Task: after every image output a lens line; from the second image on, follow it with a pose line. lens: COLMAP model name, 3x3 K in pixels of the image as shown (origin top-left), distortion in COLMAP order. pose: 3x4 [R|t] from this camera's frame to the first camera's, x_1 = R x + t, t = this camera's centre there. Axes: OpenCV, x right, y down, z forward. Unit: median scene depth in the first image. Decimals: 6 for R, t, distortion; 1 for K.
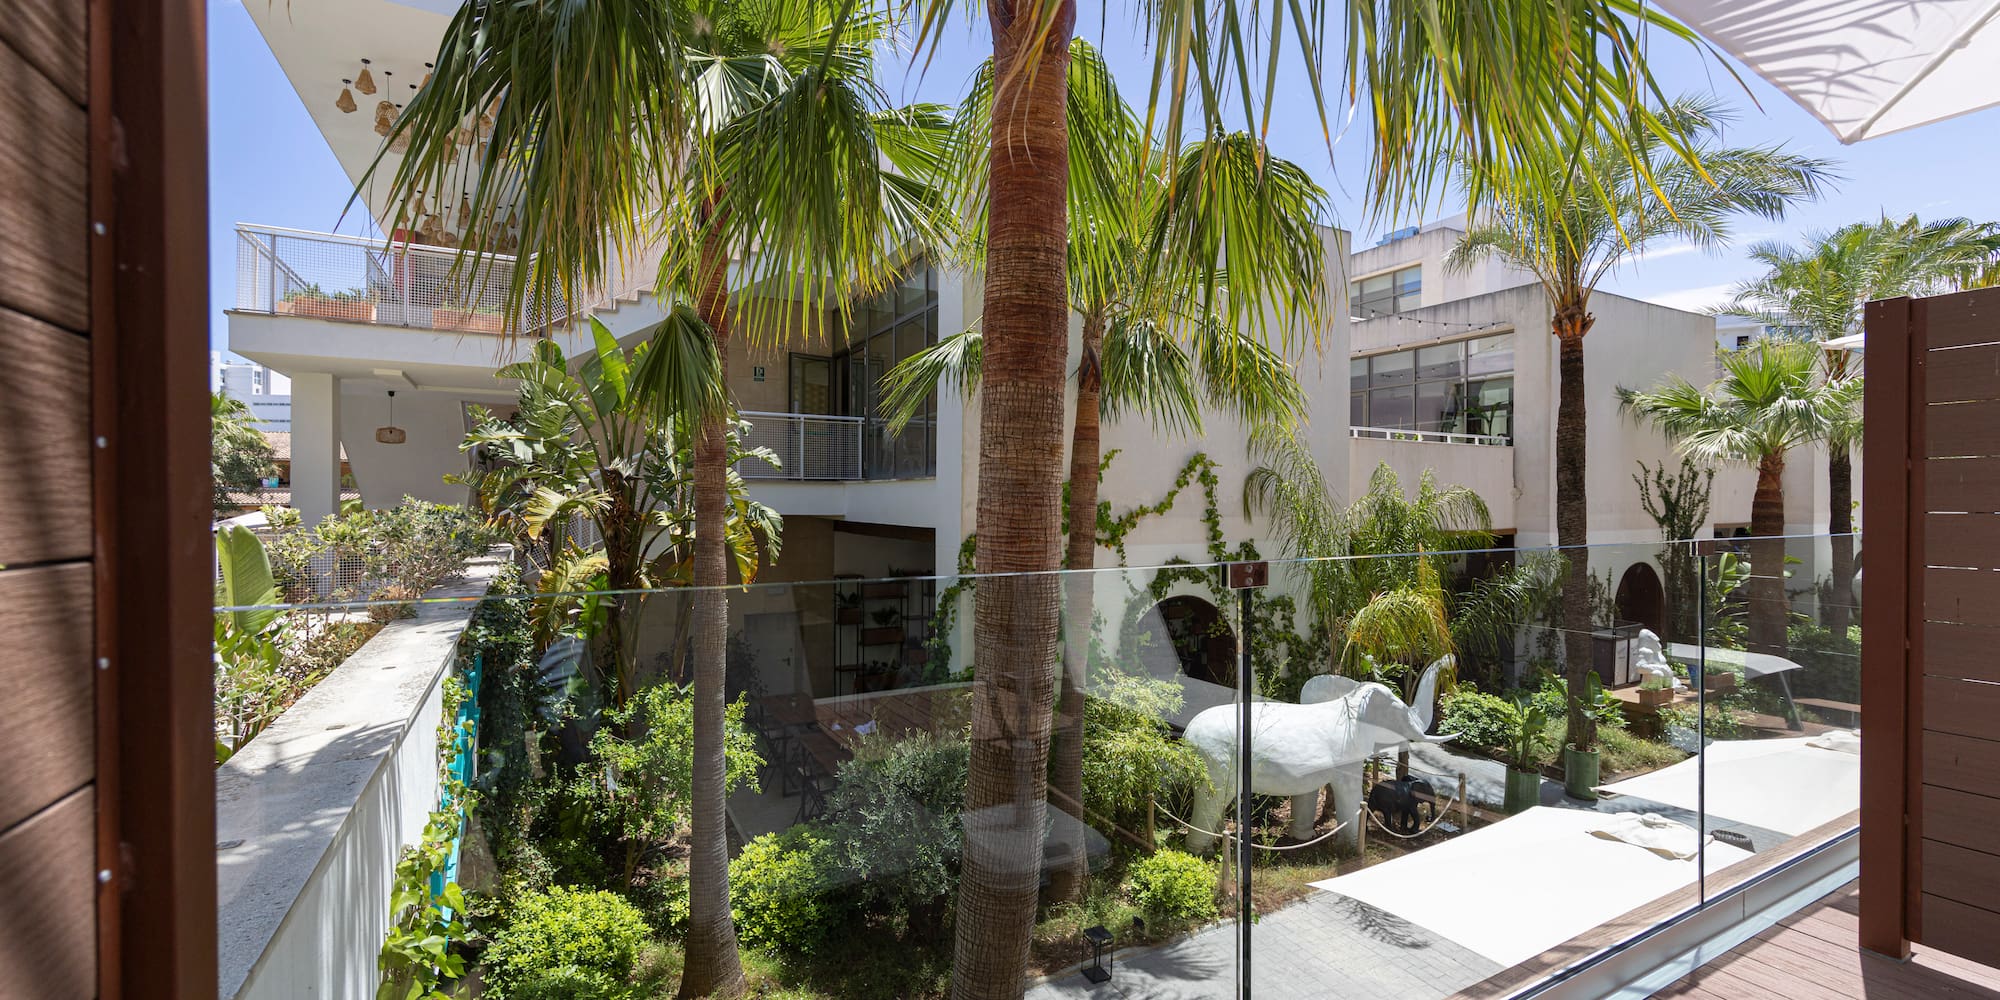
lens RADIAL K [[826.0, 0, 1007.4], [0, 826.0, 497.4], [0, 0, 1]] dist [0.007804, -0.000101]
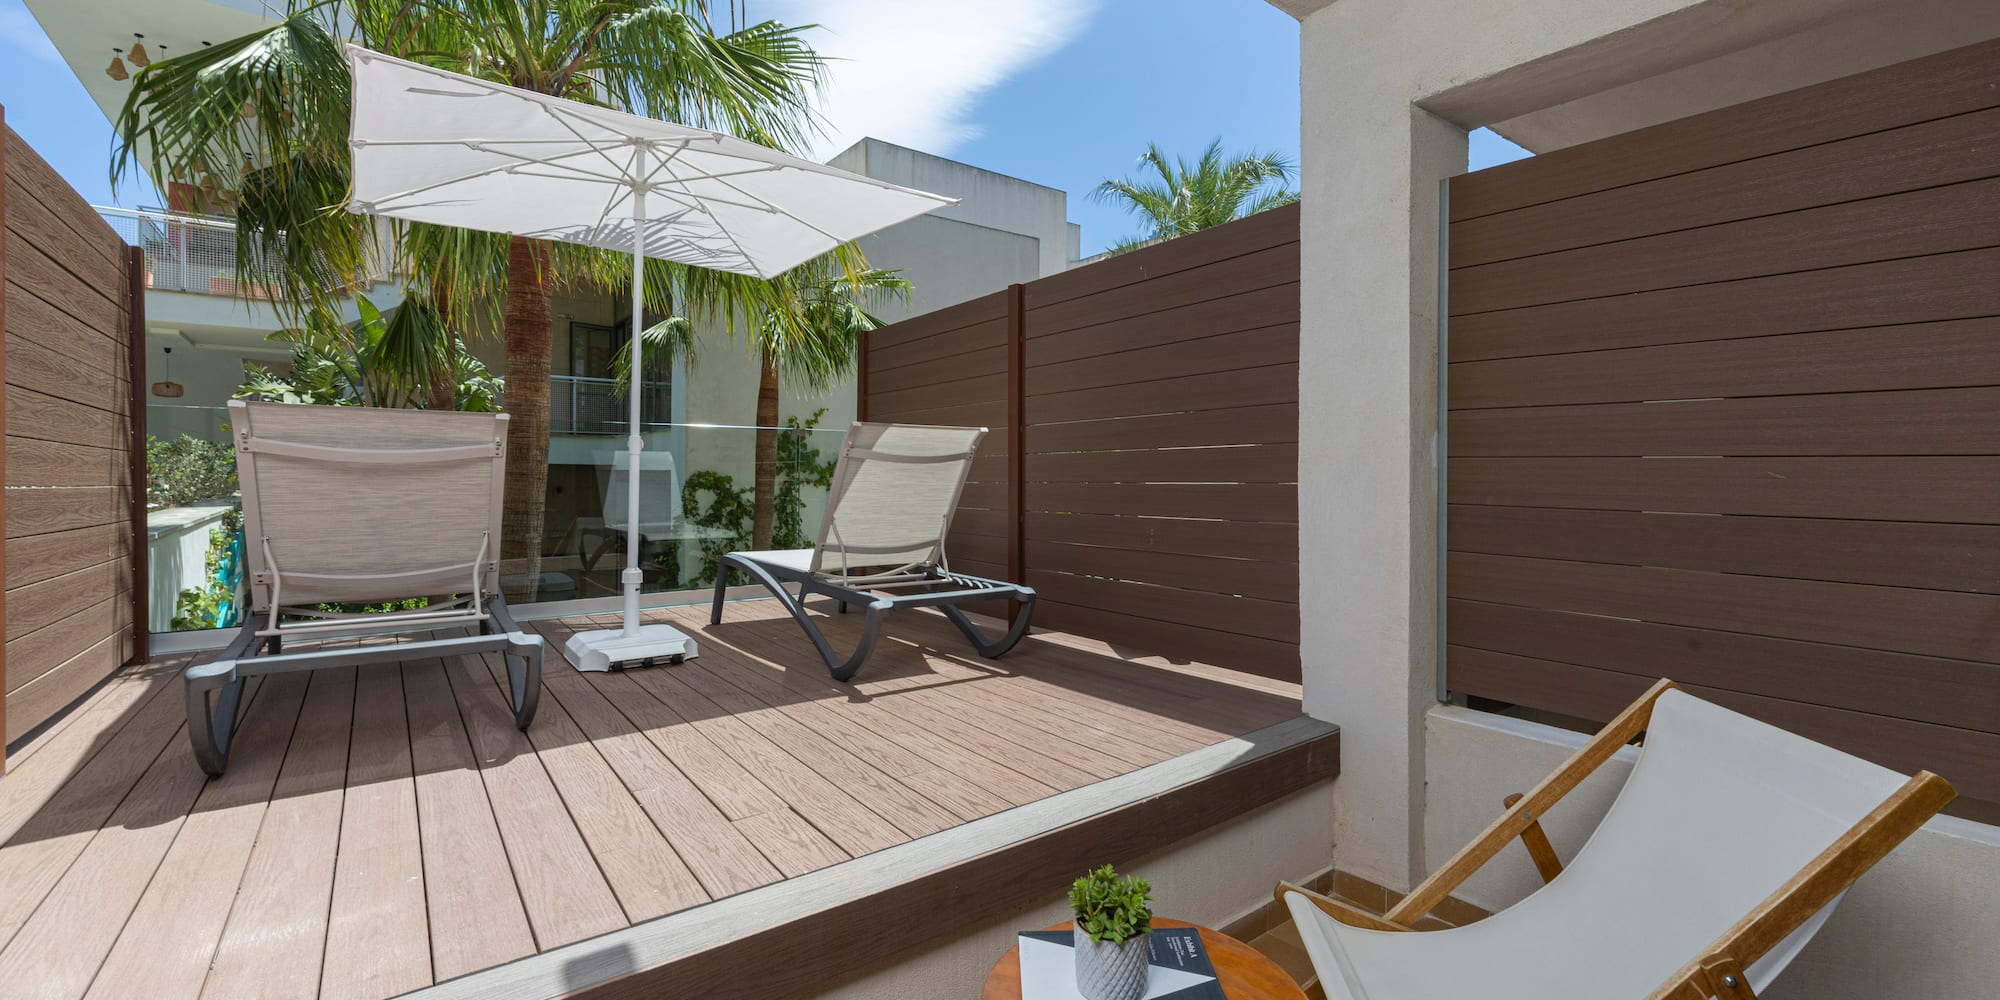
lens RADIAL K [[826.0, 0, 989.1], [0, 826.0, 472.5], [0, 0, 1]] dist [0.007804, -0.000101]
pose [[0.990018, 0.000119, 0.140939, 0.230066], [-0.000848, 0.999987, 0.005116, 0.036849], [-0.140936, -0.005184, 0.990005, -0.316896]]
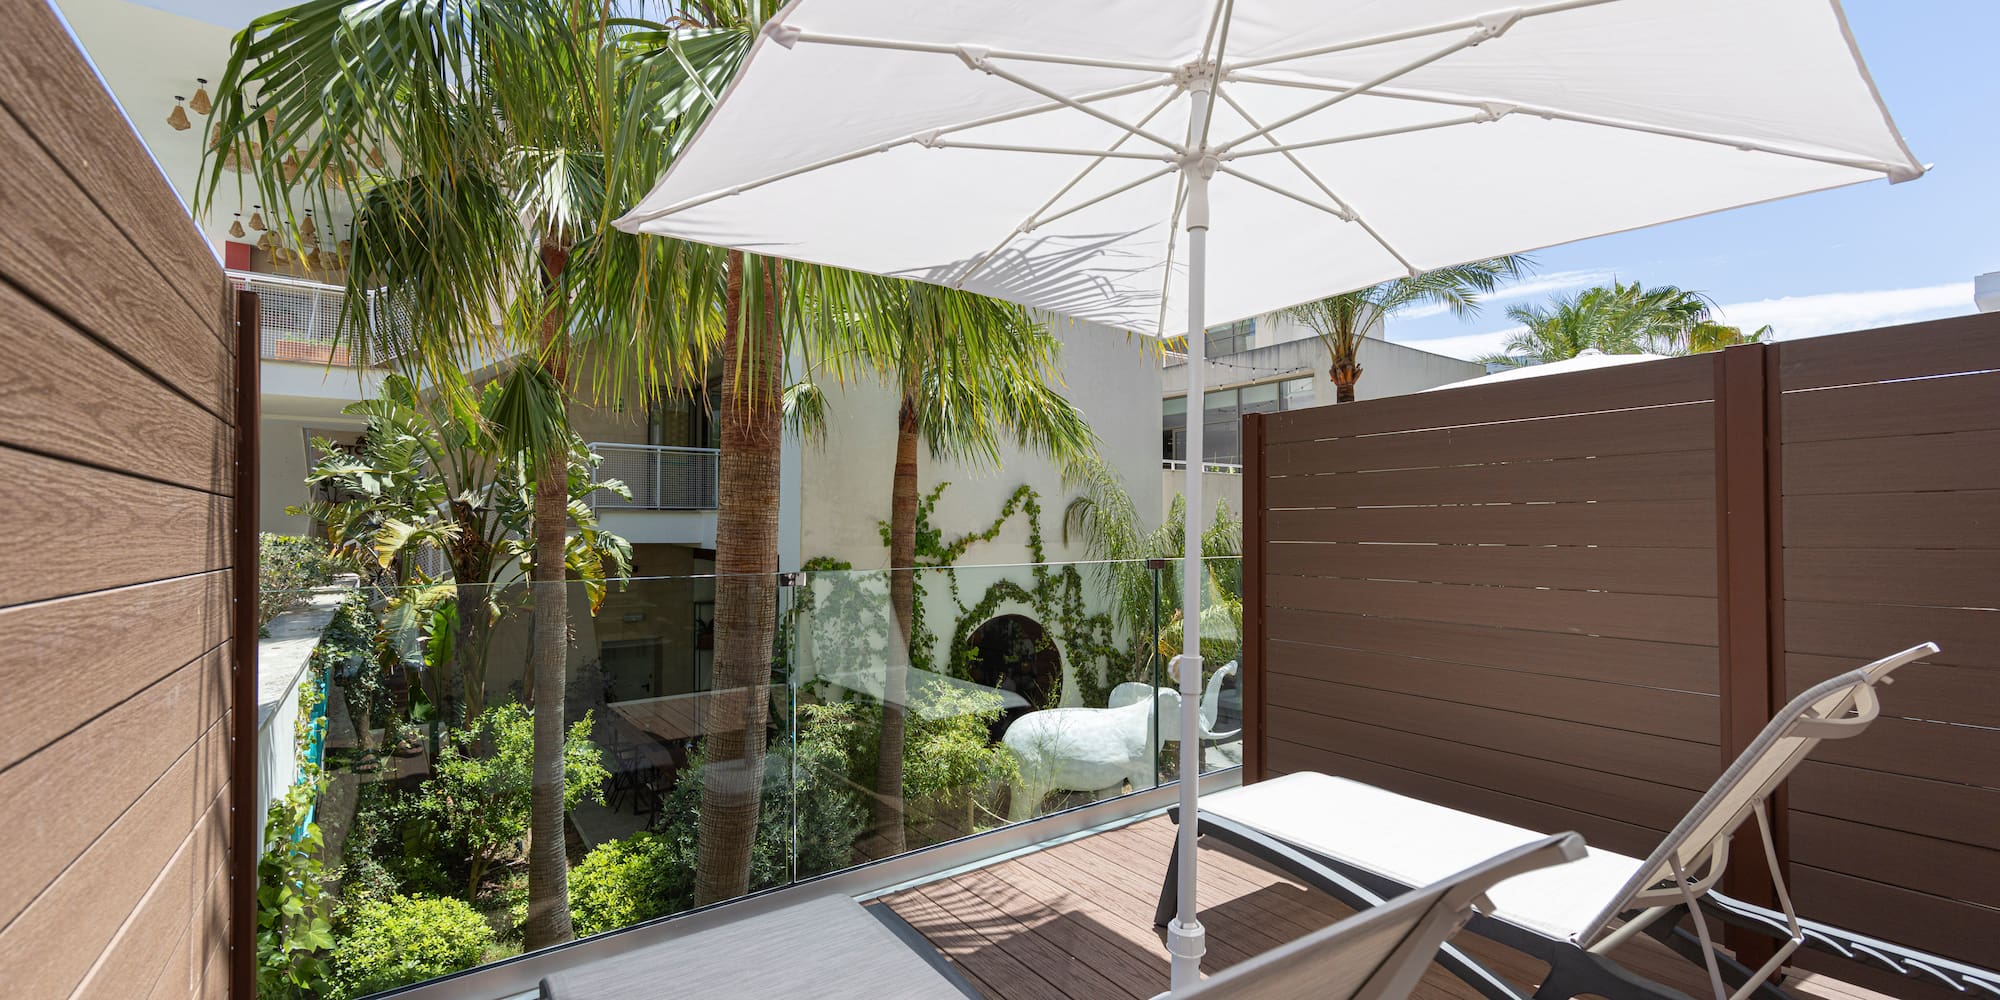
lens RADIAL K [[826.0, 0, 973.1], [0, 826.0, 502.2], [0, 0, 1]] dist [0.007804, -0.000101]
pose [[0.994703, -0.000620, 0.102793, 0.061072], [0.003070, 0.999715, -0.023680, -0.005660], [-0.102749, 0.023870, 0.994421, -0.114402]]
